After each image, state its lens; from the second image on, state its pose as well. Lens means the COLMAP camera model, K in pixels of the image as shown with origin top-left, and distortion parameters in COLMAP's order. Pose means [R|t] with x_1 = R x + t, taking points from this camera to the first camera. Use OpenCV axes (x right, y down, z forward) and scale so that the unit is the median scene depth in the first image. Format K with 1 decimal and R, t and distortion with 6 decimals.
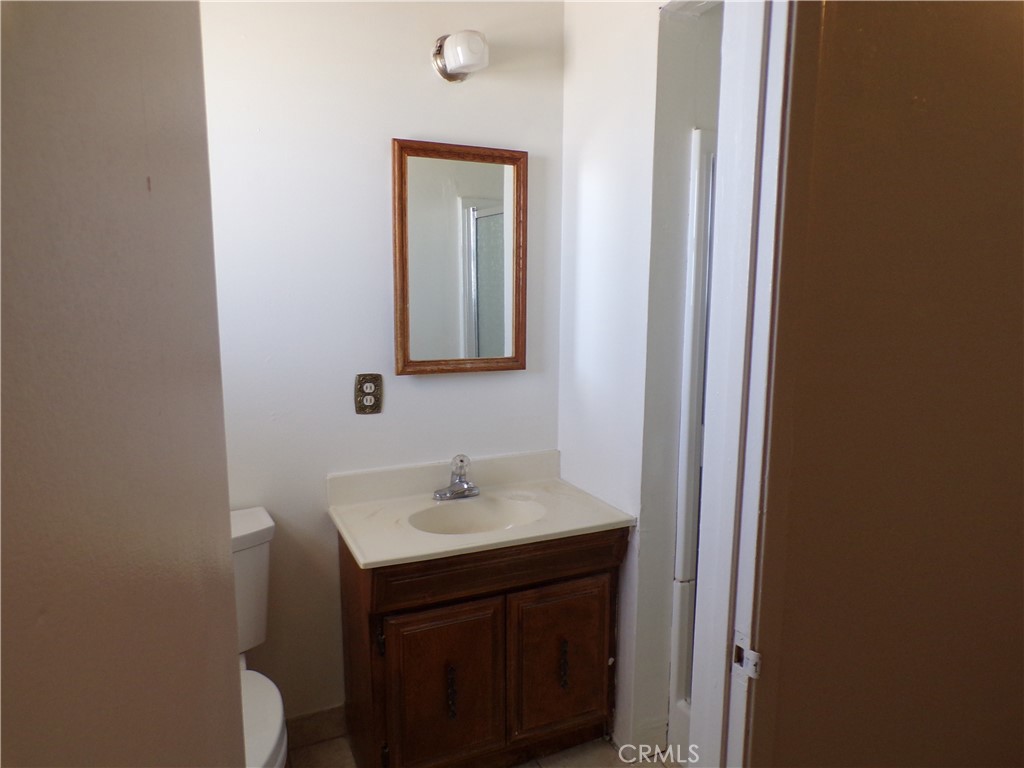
lens RADIAL K [[694.4, 0, 508.7], [0, 694.4, 388.1], [0, 0, 1]] dist [-0.019601, 0.003423]
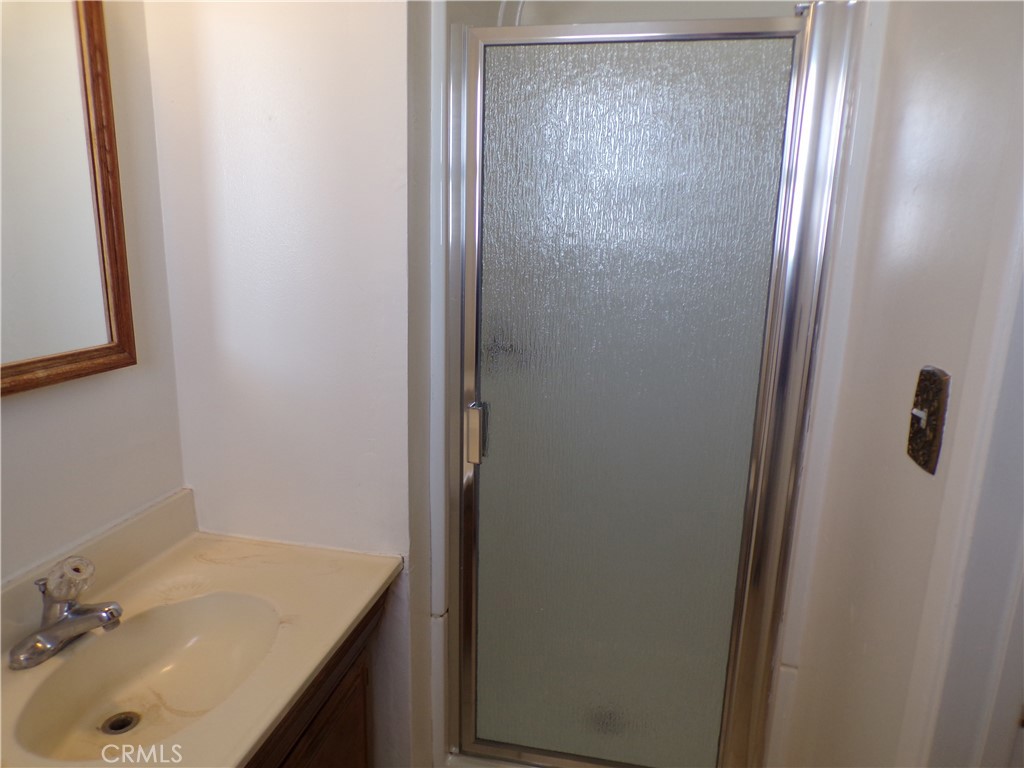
lens RADIAL K [[694.4, 0, 508.7], [0, 694.4, 388.1], [0, 0, 1]] dist [-0.019601, 0.003423]
pose [[0.599661, -0.170062, 0.781975, -0.253112], [0.101671, 0.985431, 0.136342, -0.058269], [-0.793769, -0.002255, 0.608215, 0.487546]]
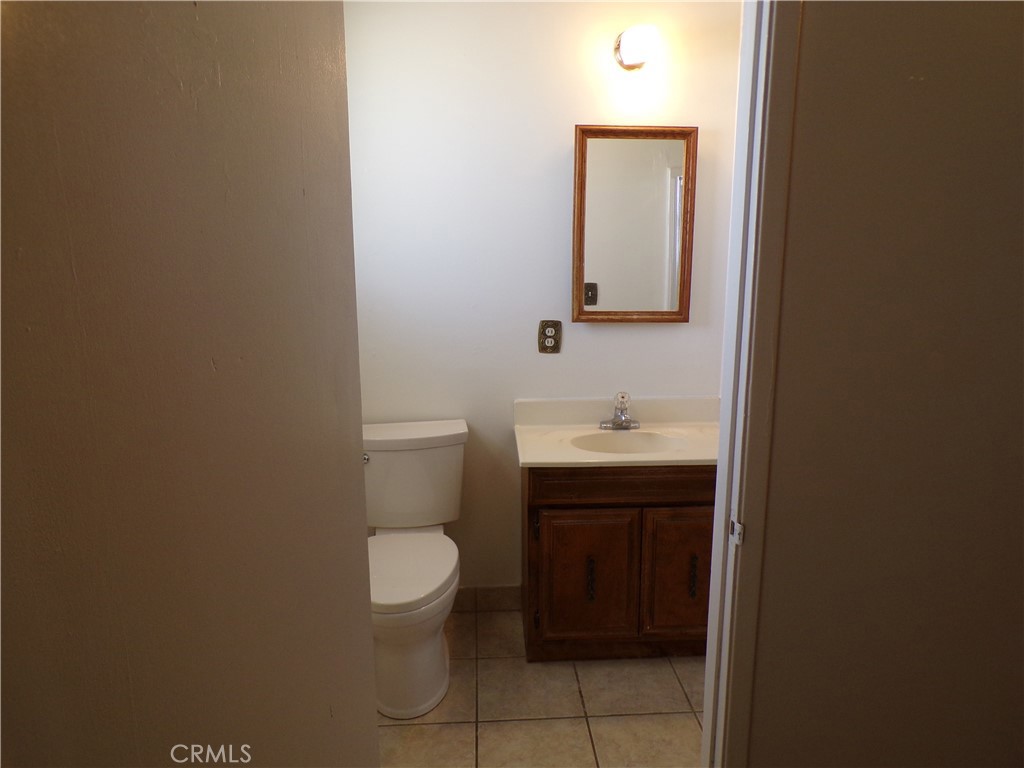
lens RADIAL K [[694.4, 0, 508.7], [0, 694.4, 388.1], [0, 0, 1]] dist [-0.019601, 0.003423]
pose [[0.924851, 0.067414, -0.374307, 0.203169], [-0.050915, 0.997252, 0.053806, 0.037701], [0.376906, -0.030705, 0.925743, -0.173240]]
